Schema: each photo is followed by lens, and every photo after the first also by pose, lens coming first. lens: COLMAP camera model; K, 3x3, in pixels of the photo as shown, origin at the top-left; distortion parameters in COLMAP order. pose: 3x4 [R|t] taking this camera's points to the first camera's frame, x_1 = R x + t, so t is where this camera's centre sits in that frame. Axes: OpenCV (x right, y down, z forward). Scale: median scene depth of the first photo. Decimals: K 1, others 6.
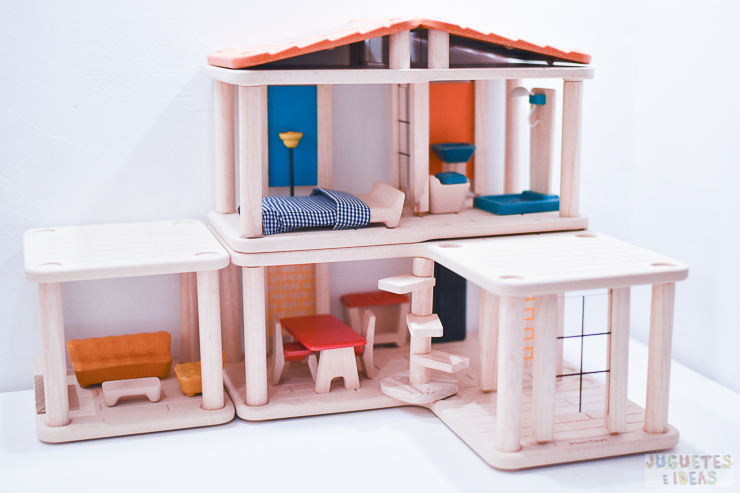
lens RADIAL K [[1078.7, 0, 370.0], [0, 1078.7, 246.5], [0, 0, 1]] dist [-0.004276, -0.005561]
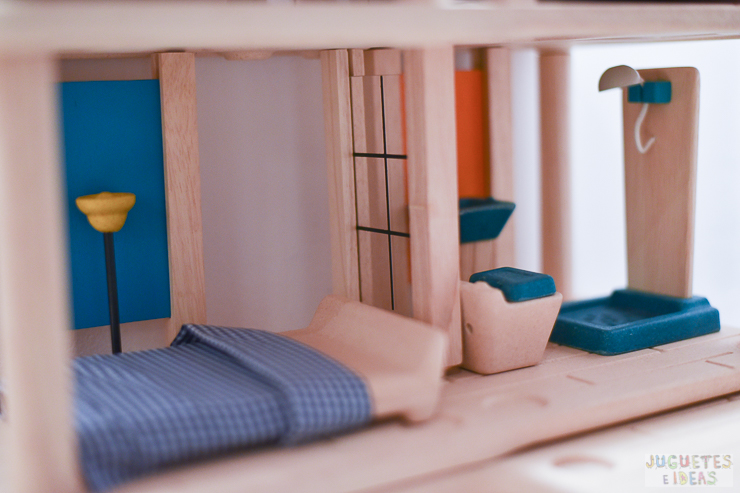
lens RADIAL K [[1128.5, 0, 370.0], [0, 1128.5, 246.5], [0, 0, 1]] dist [0.005830, 0.003260]
pose [[0.963009, -0.066728, 0.261076, -0.093497], [0.077513, 0.996502, -0.031223, -0.068050], [-0.258079, 0.050305, 0.964813, 0.588996]]
